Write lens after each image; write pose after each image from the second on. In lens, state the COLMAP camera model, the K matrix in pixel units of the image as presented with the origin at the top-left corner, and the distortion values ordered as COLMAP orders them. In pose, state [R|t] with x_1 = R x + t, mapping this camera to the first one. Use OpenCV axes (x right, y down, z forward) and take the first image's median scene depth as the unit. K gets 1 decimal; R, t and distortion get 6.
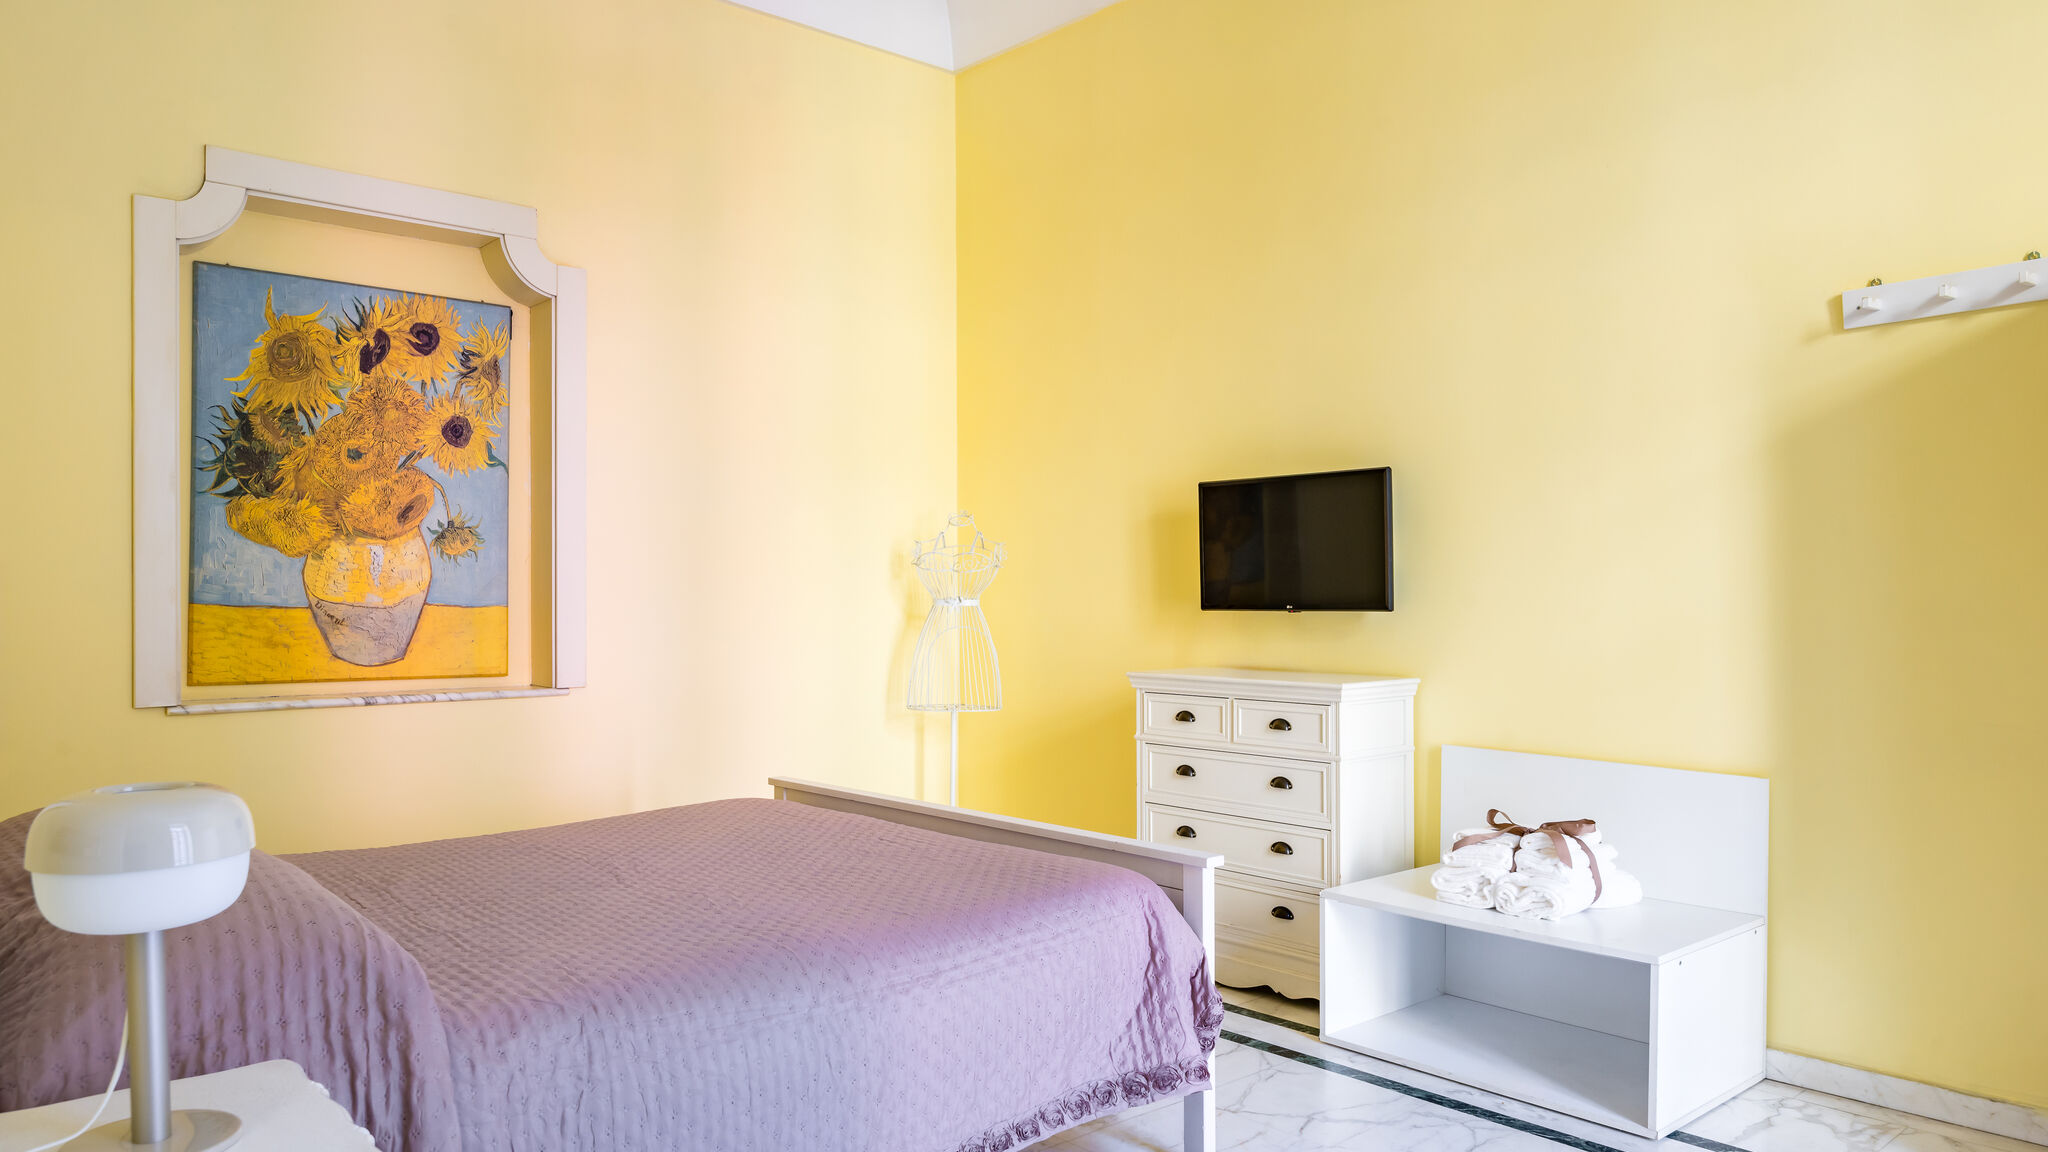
lens RADIAL K [[1366.4, 0, 1031.9], [0, 1366.4, 586.3], [0, 0, 1]] dist [-0.001275, 0.002382]
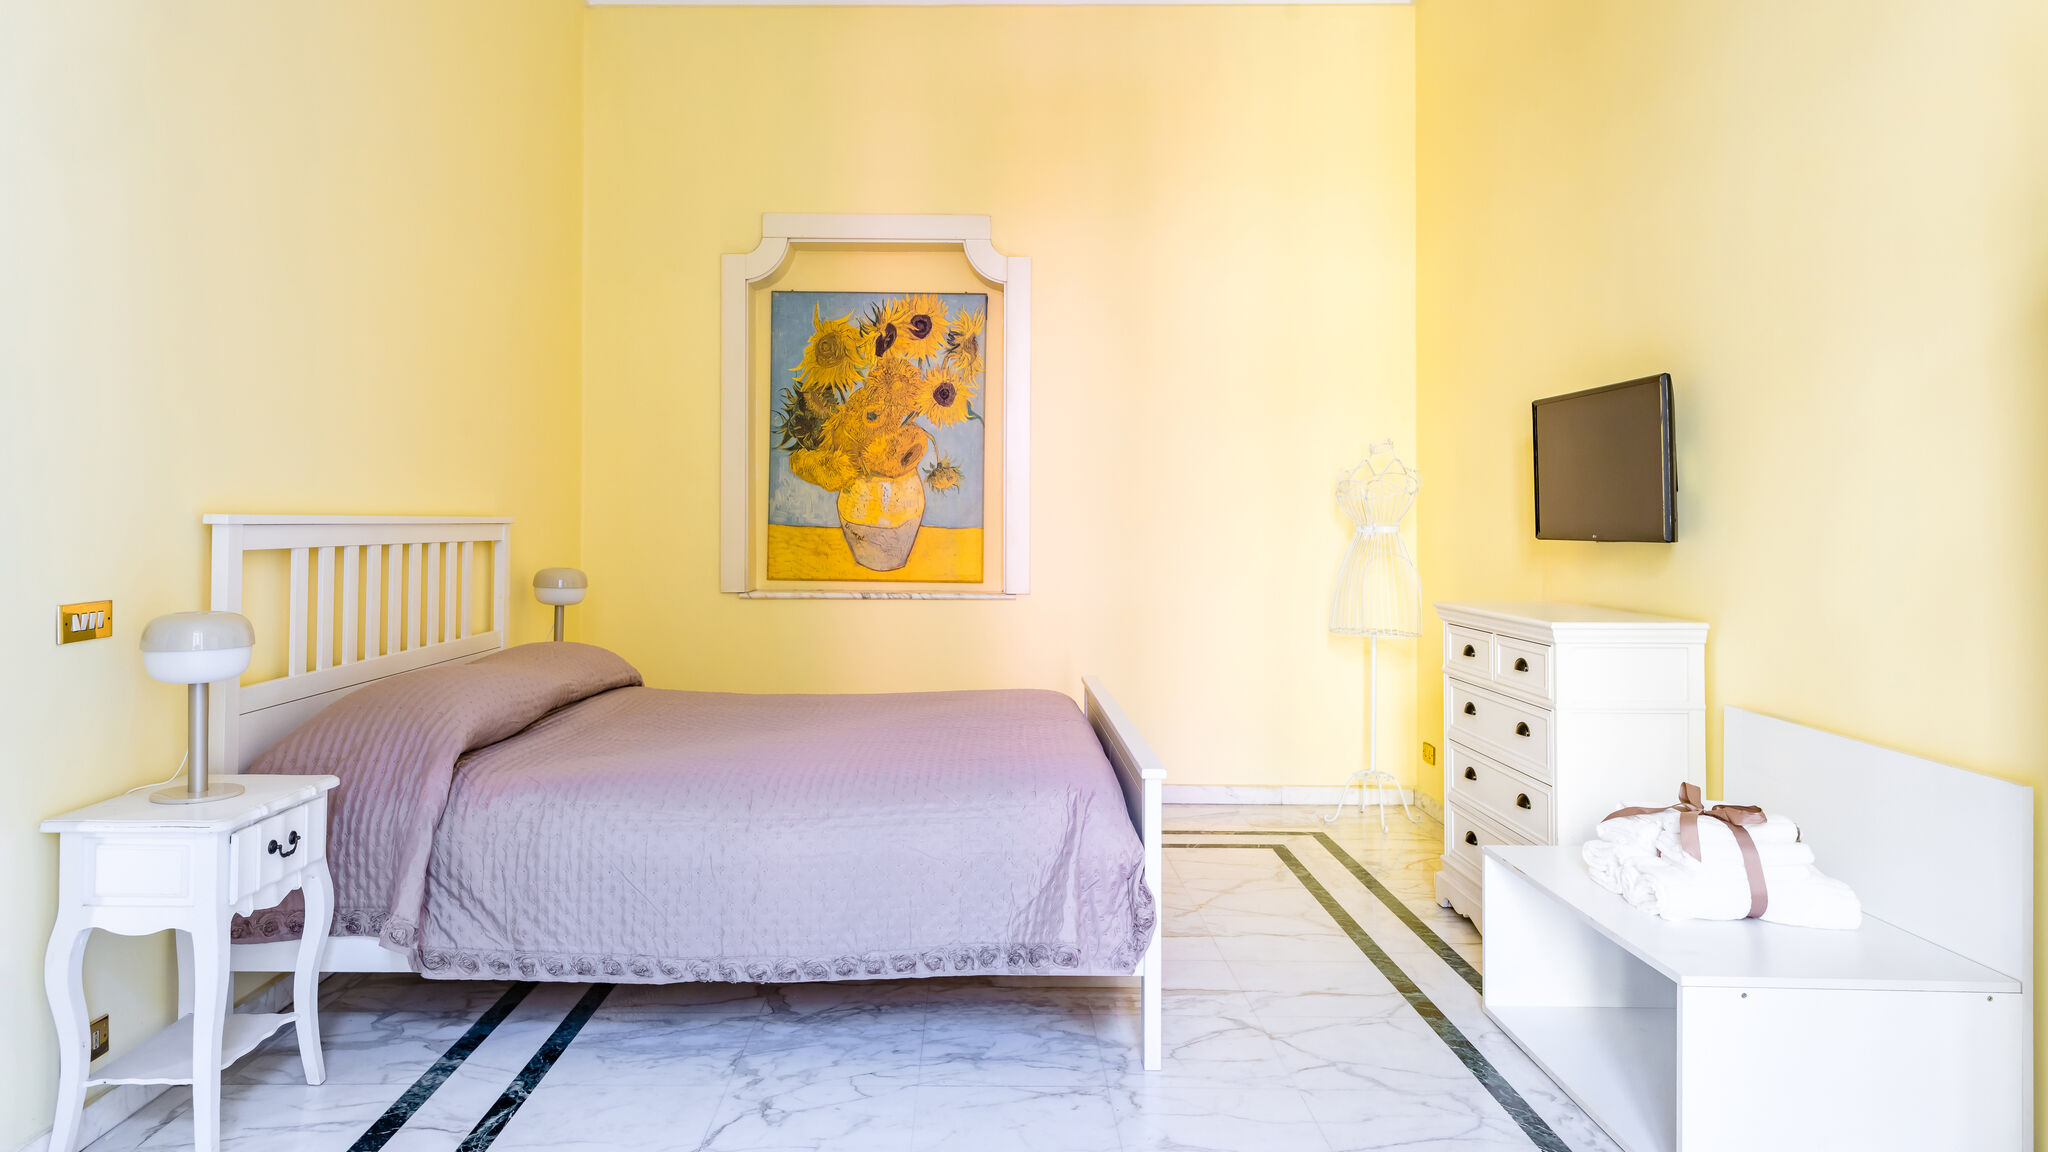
lens RADIAL K [[1297.7, 0, 1010.8], [0, 1297.7, 501.0], [0, 0, 1]] dist [0.010254, 0.000813]
pose [[0.749157, -0.005030, -0.662374, 0.479796], [-0.001852, 0.999951, -0.009688, 0.000886], [0.662390, 0.008485, 0.749111, 0.118058]]
